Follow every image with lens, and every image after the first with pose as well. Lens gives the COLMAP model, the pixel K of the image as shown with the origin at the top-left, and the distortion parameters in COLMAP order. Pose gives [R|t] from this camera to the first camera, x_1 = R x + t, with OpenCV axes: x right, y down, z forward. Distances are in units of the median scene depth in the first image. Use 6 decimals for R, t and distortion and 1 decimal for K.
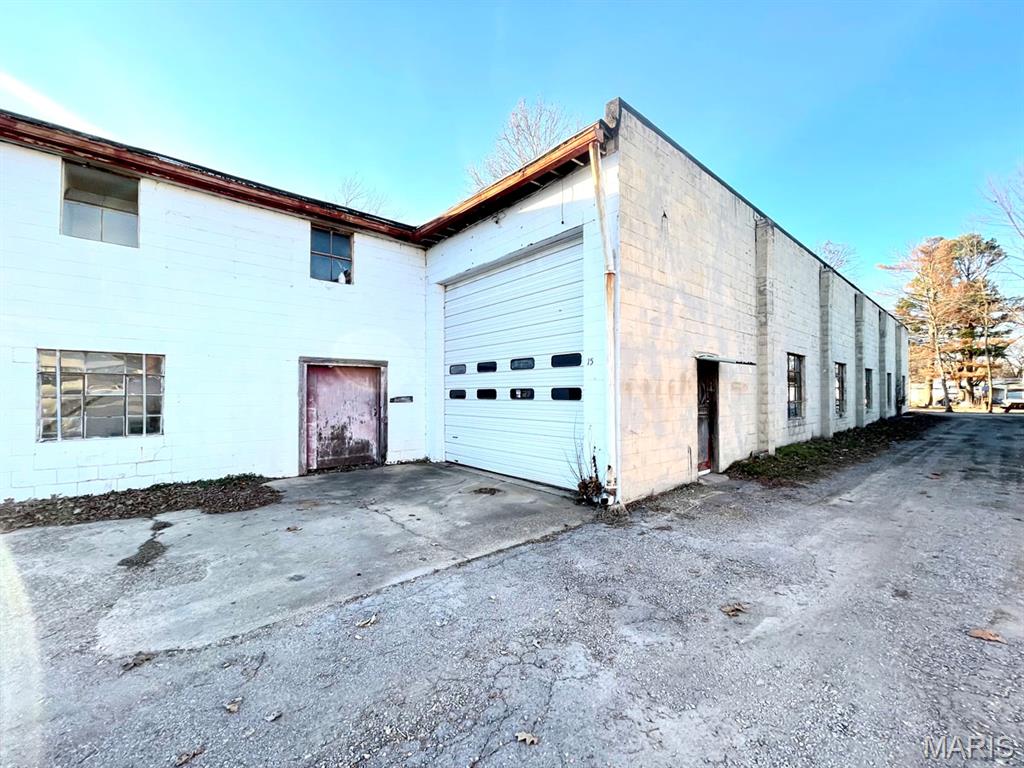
lens RADIAL K [[417.9, 0, 512.8], [0, 417.9, 387.7], [0, 0, 1]] dist [-0.001824, -0.000233]
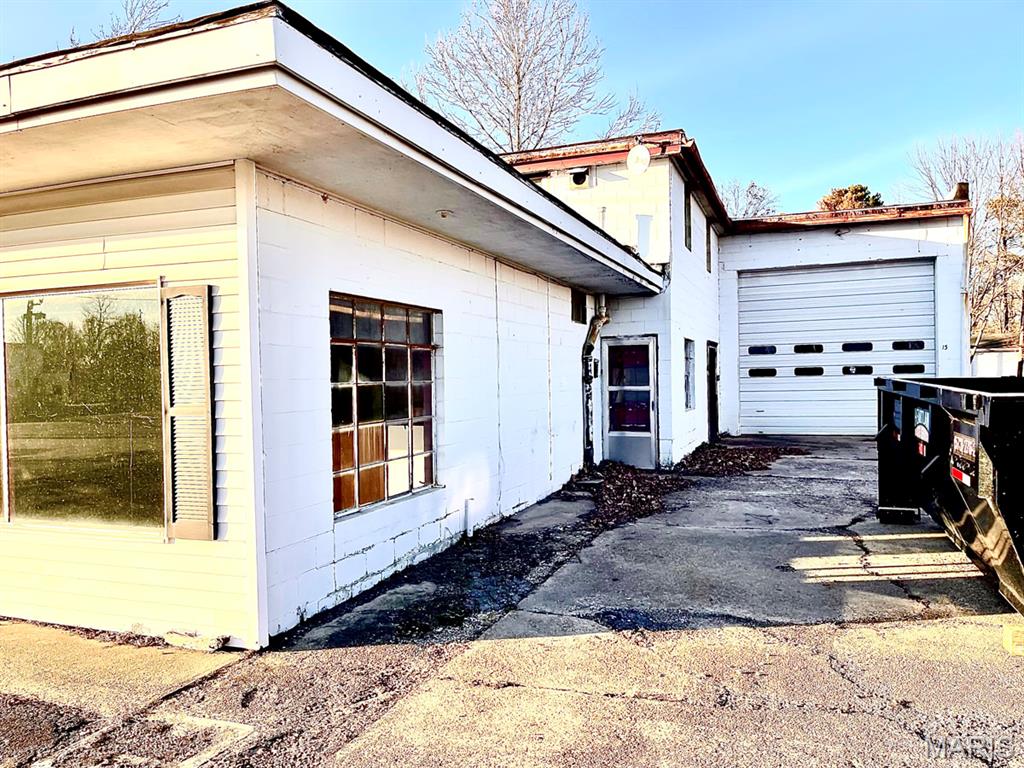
lens RADIAL K [[774.8, 0, 515.9], [0, 774.8, 383.8], [0, 0, 1]] dist [0.062202, -0.088977]
pose [[0.871849, -0.032365, 0.488703, -1.911141], [0.020153, 0.999340, 0.030231, -0.034083], [-0.489359, -0.016508, 0.871926, -0.547212]]
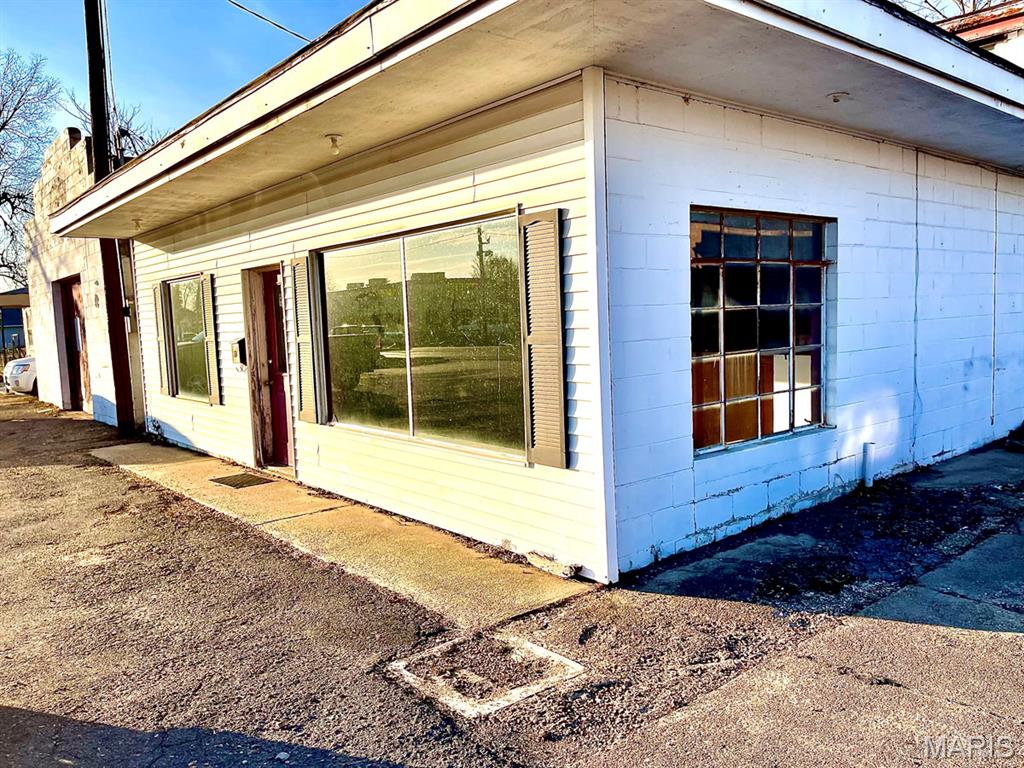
lens RADIAL K [[774.8, 0, 514.6], [0, 774.8, 381.9], [0, 0, 1]] dist [0.062202, -0.088977]
pose [[0.998687, -0.047993, -0.017914, -1.774783], [0.049590, 0.993432, 0.103124, -0.024410], [0.012847, -0.103877, 0.994507, -0.432278]]
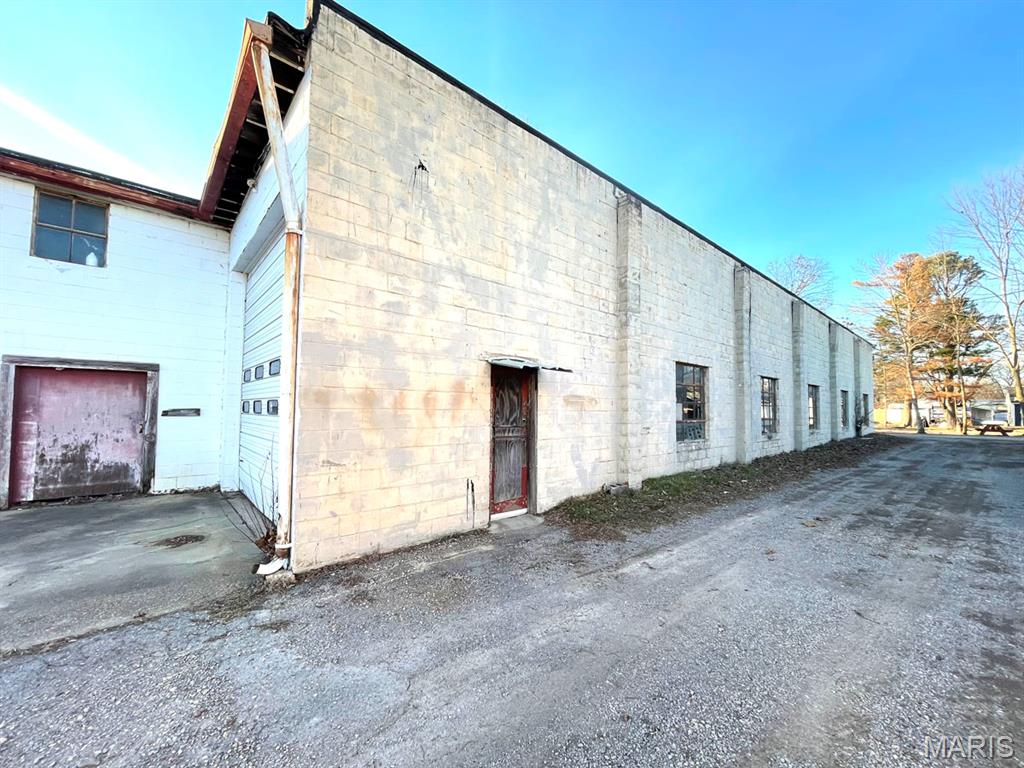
lens RADIAL K [[417.9, 0, 511.4], [0, 417.9, 388.2], [0, 0, 1]] dist [-0.001824, -0.000233]
pose [[0.999909, 0.012547, 0.004967, 0.404292], [-0.012365, 0.999305, -0.035177, 0.002061], [-0.005405, 0.035112, 0.999369, 0.212326]]
